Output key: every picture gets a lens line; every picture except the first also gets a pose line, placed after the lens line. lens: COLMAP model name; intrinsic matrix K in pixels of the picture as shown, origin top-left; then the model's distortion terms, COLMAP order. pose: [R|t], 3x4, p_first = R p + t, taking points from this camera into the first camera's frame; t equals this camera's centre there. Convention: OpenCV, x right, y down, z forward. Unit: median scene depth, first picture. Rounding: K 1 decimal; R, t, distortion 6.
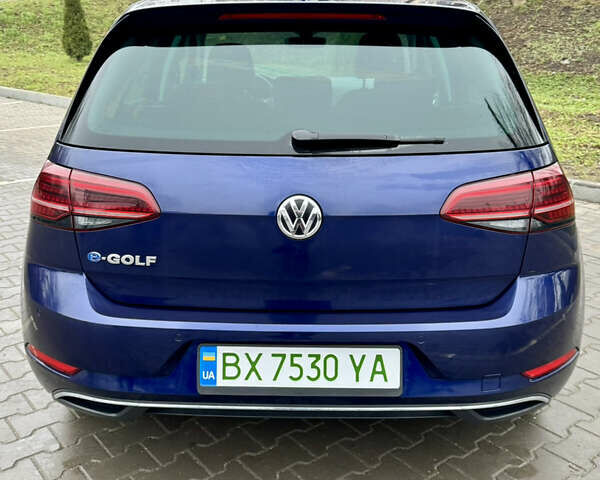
lens RADIAL K [[641.8, 0, 298.6], [0, 641.8, 223.9], [0, 0, 1]] dist [0.173496, -0.005471]
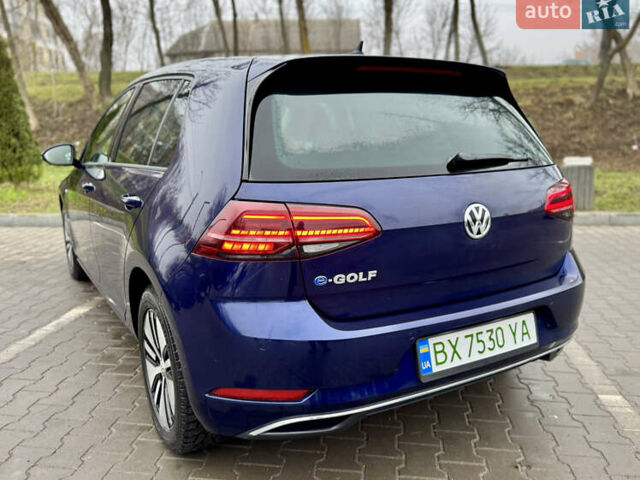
lens RADIAL K [[530.8, 0, 320.6], [0, 530.8, 243.1], [0, 0, 1]] dist [0.080453, -0.015059]
pose [[0.857676, -0.120230, 0.499937, -0.757889], [0.152604, 0.987991, -0.024202, 0.010619], [-0.491023, 0.097050, 0.865724, 0.240798]]
